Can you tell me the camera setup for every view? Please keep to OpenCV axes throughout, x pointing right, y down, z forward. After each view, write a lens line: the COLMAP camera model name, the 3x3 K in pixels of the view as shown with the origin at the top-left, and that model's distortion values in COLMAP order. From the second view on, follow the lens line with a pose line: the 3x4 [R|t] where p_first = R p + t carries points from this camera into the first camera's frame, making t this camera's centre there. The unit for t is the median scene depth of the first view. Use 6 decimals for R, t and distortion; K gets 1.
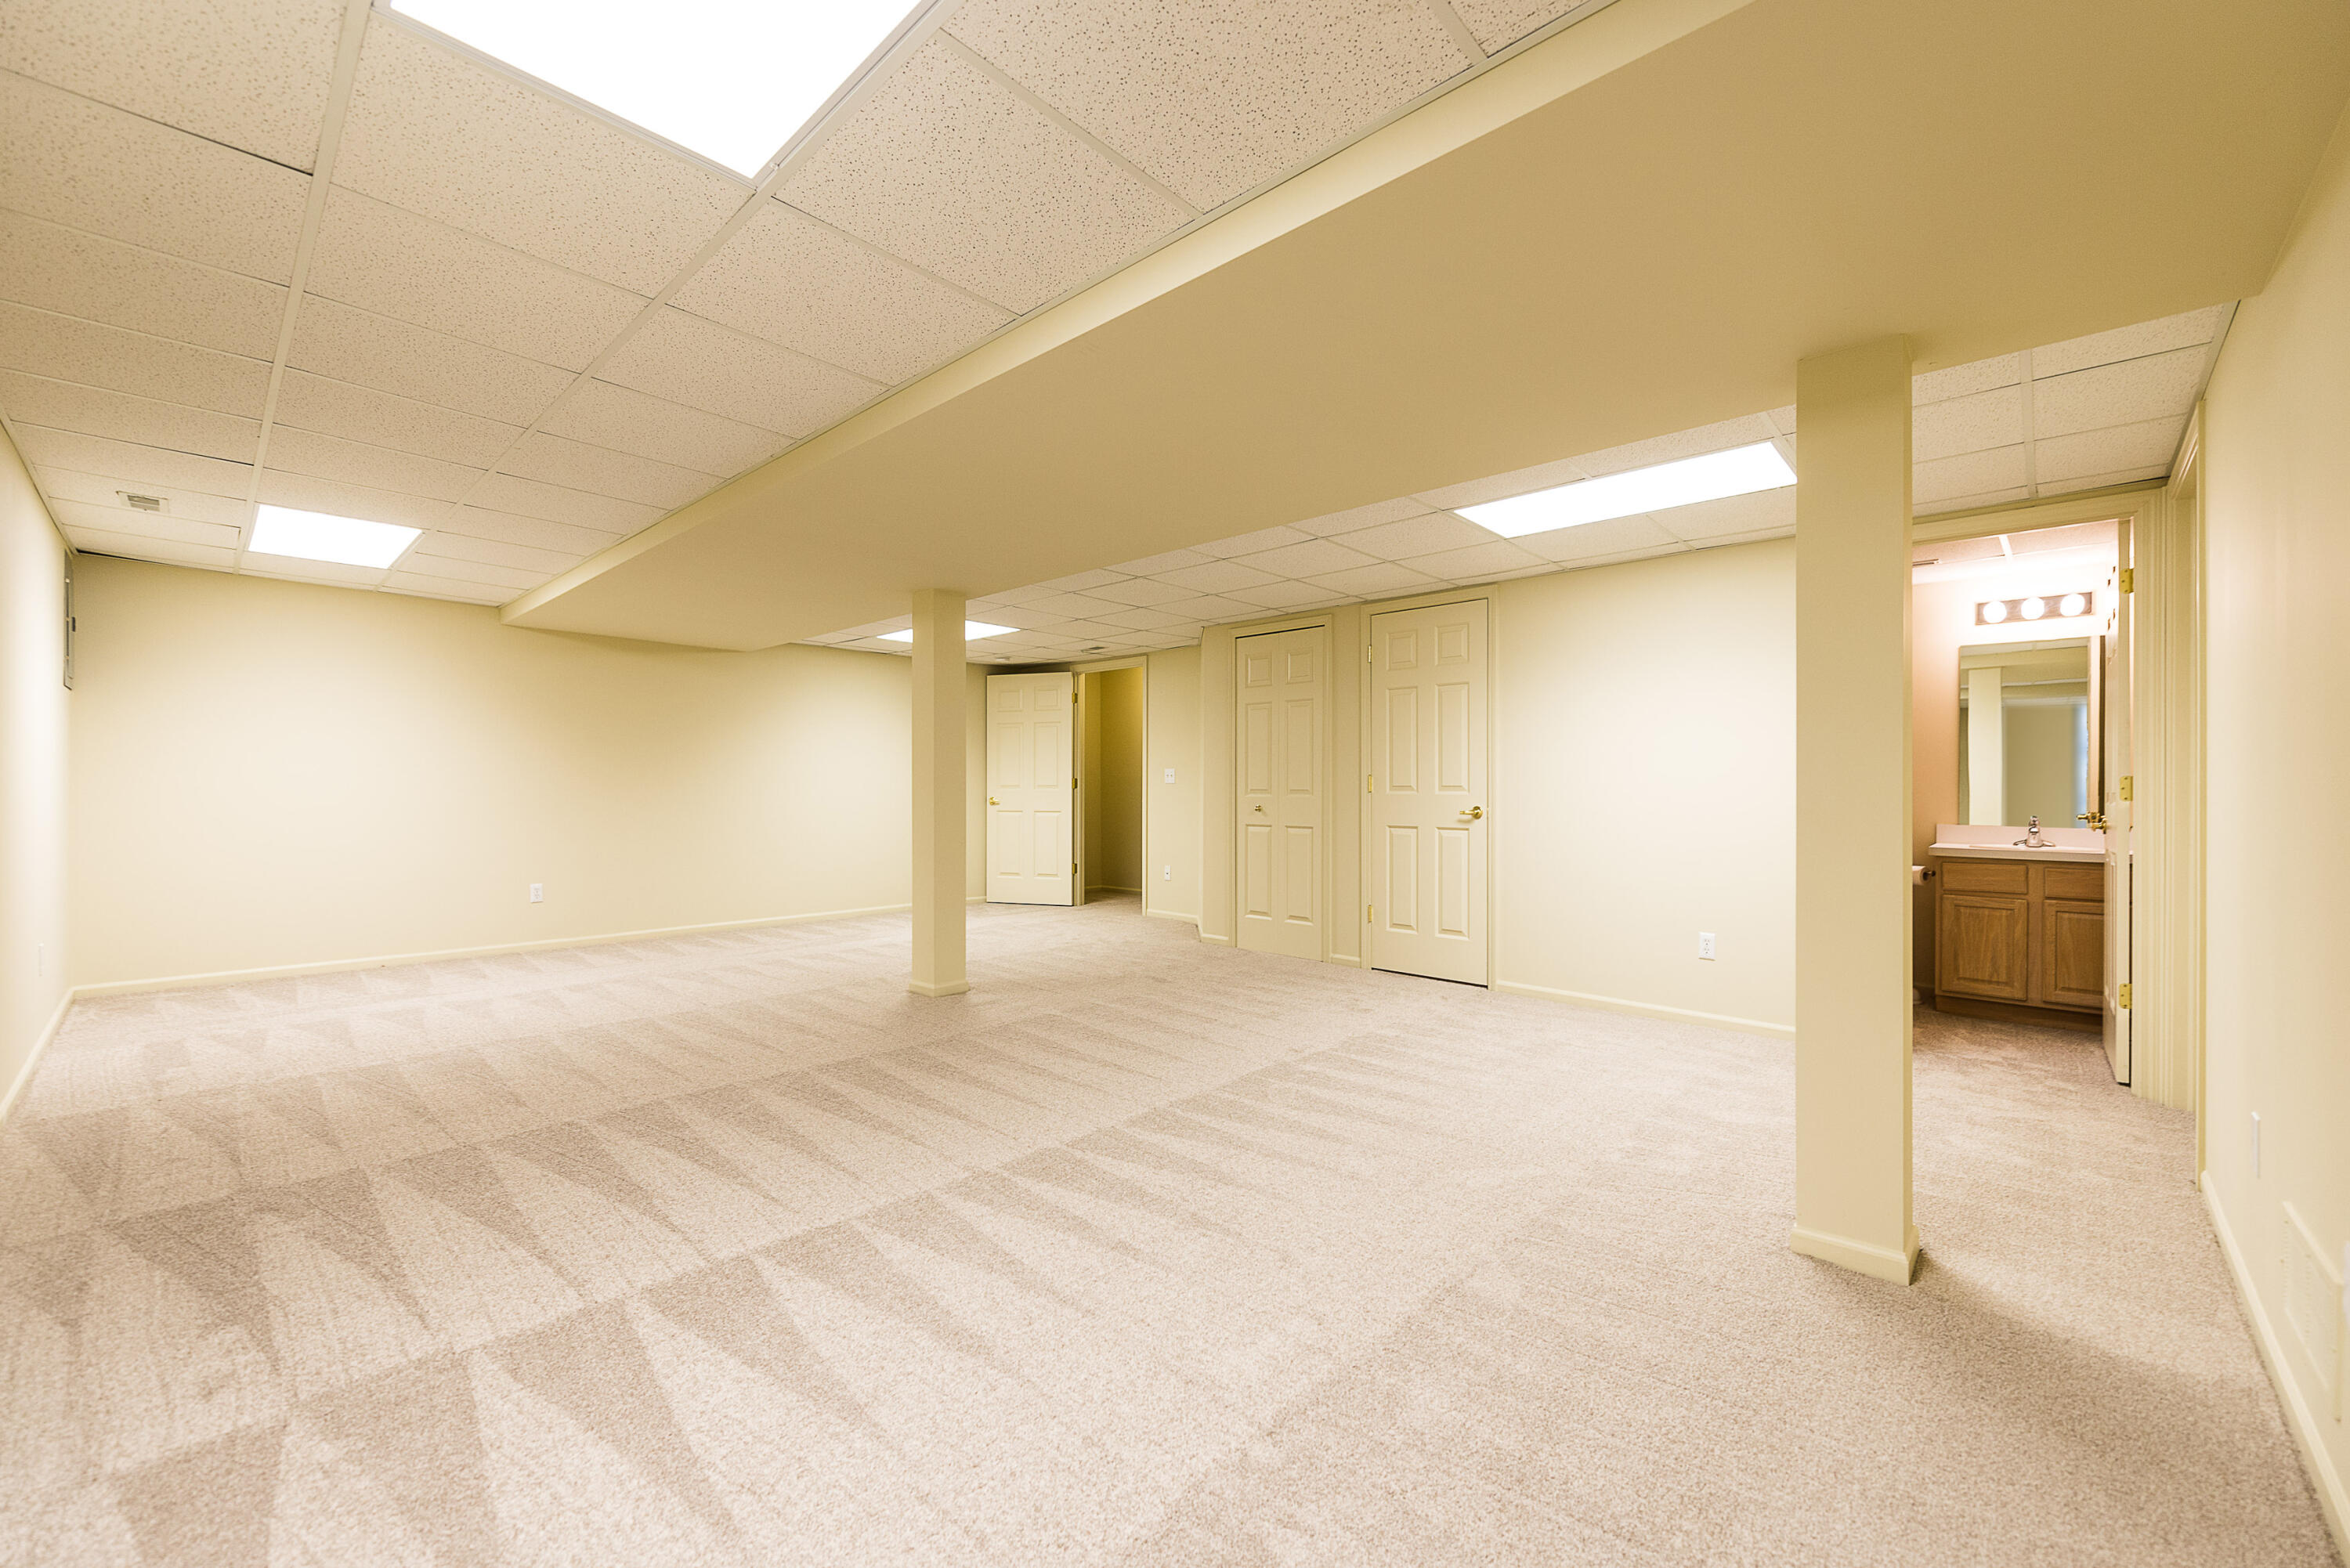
lens RADIAL K [[966.5, 0, 1162.2], [0, 966.5, 782.3], [0, 0, 1]] dist [-0.008729, -0.000663]
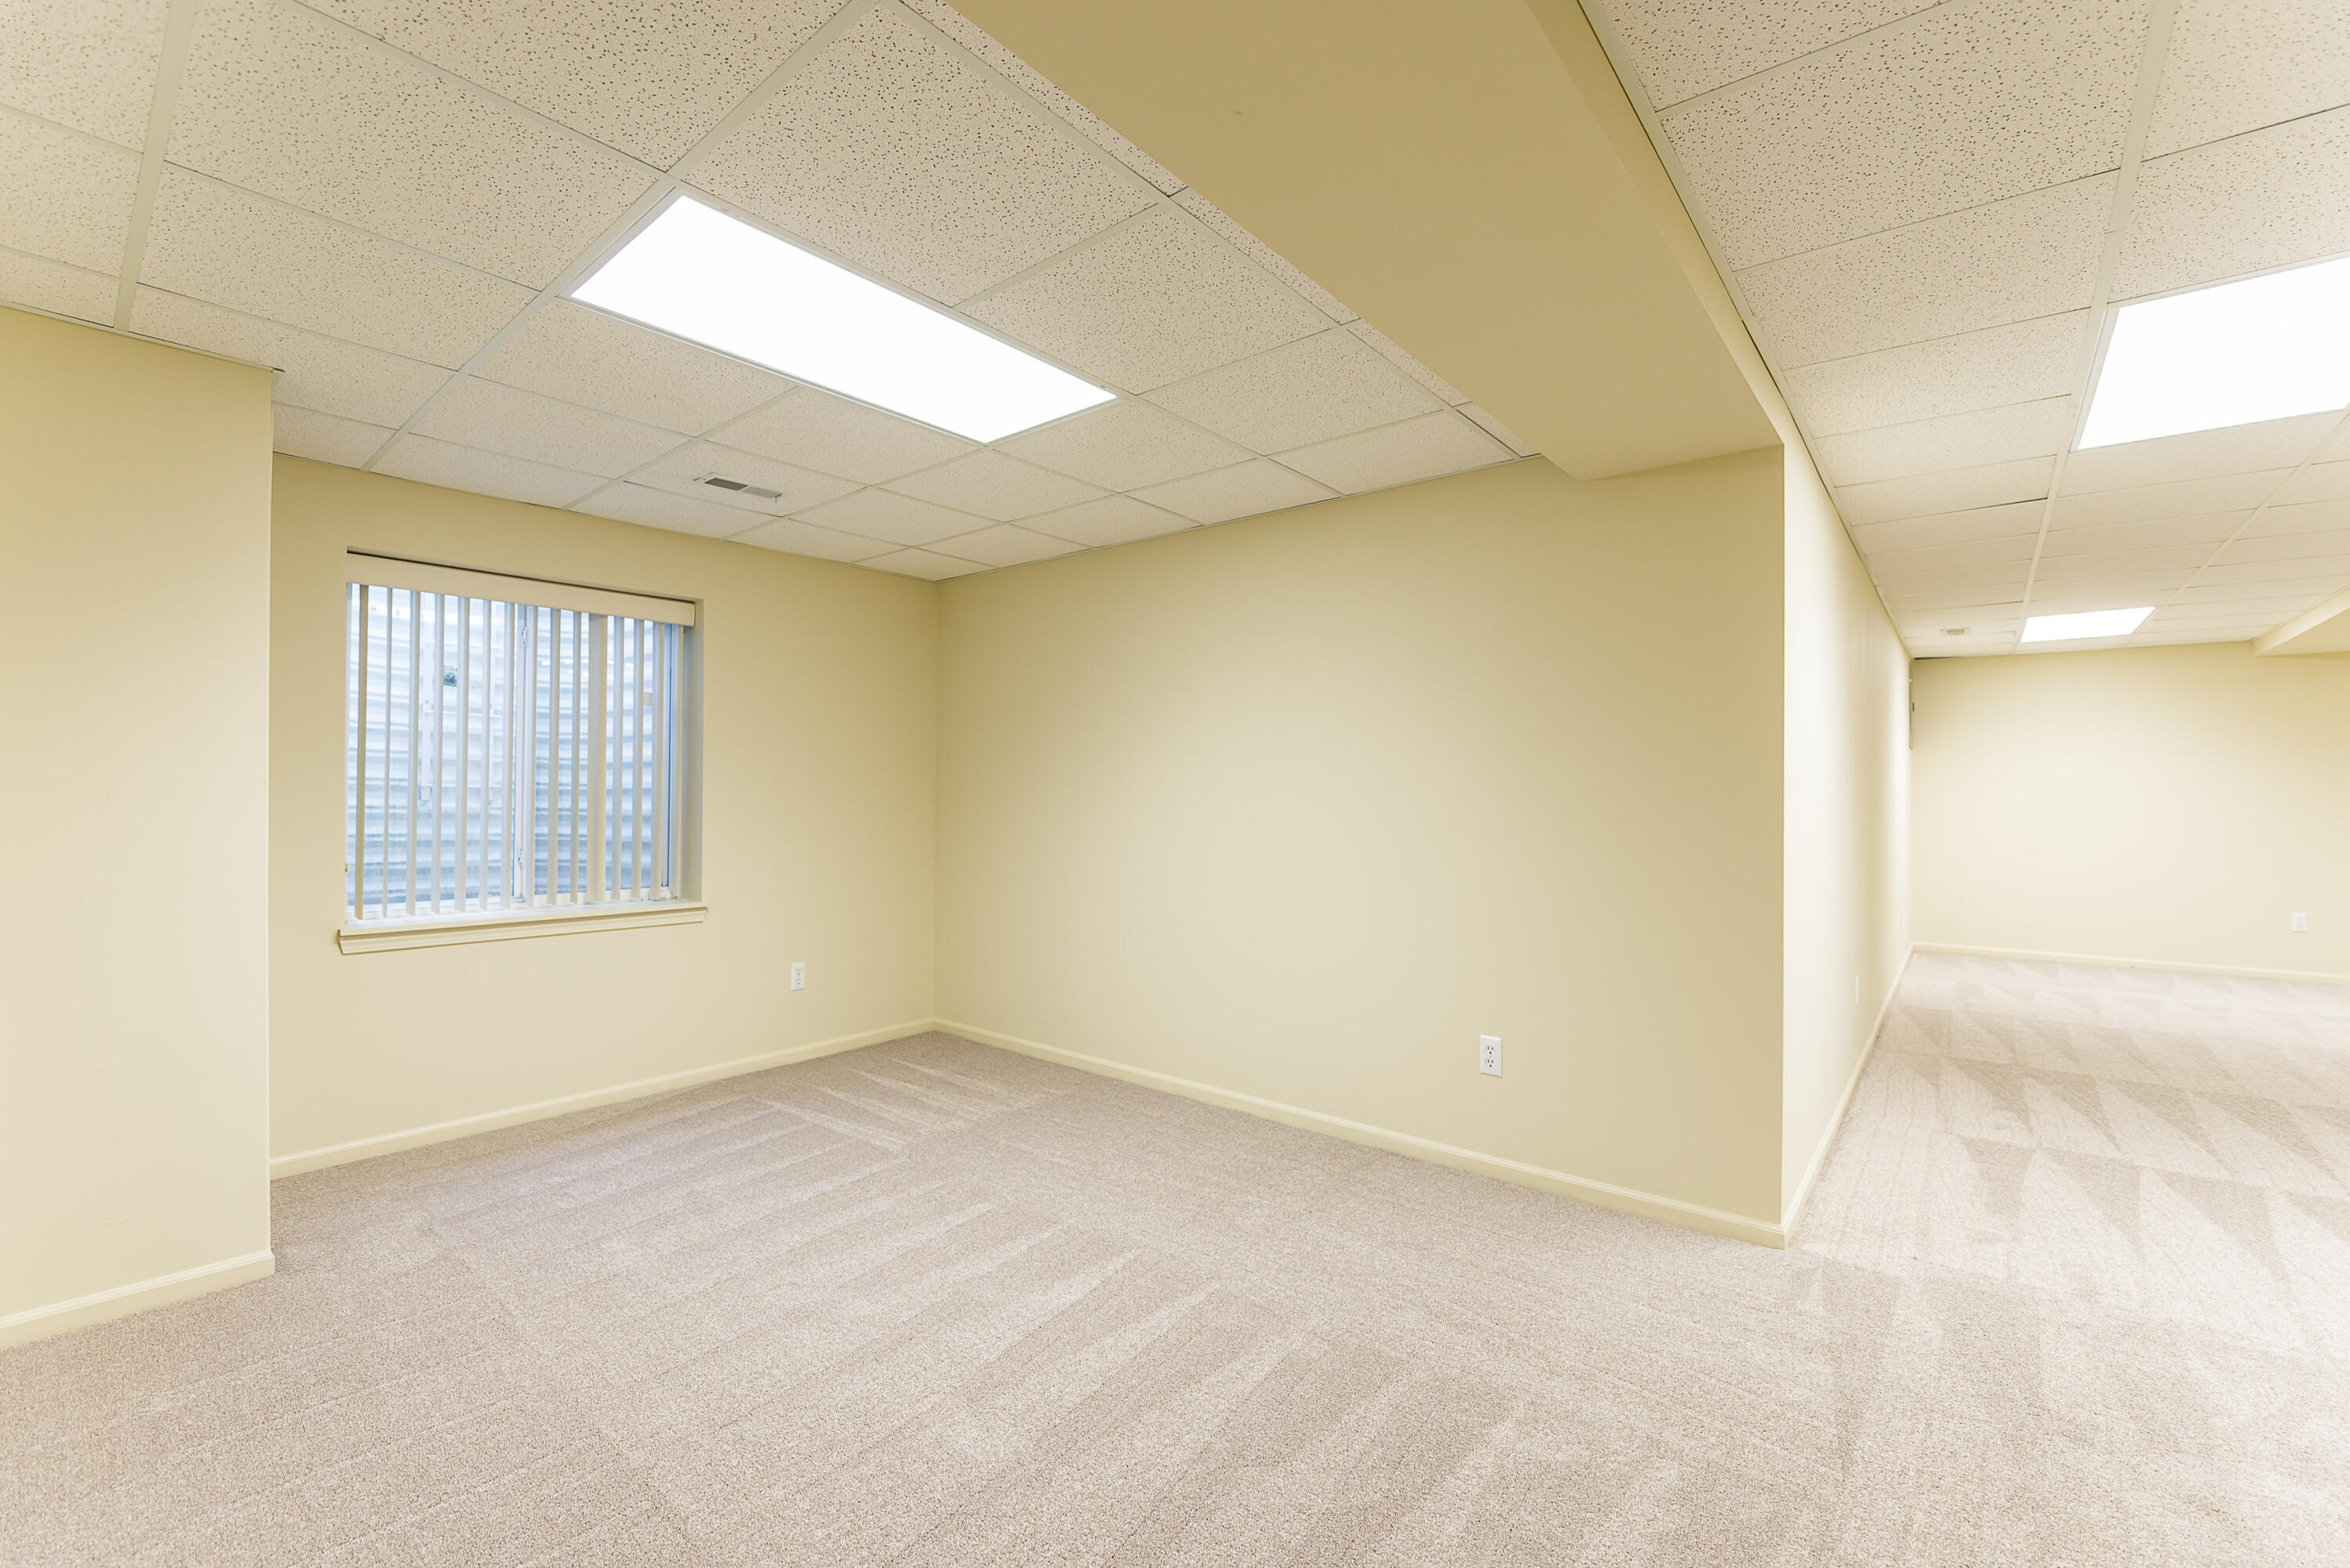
lens RADIAL K [[1000.6, 0, 1173.3], [0, 1000.6, 788.3], [0, 0, 1]] dist [-0.009431, -0.001474]
pose [[0.098748, -0.007376, -0.995085, 0.592599], [-0.000811, 0.999972, -0.007492, -0.034445], [0.995112, 0.001547, 0.098739, -0.608042]]
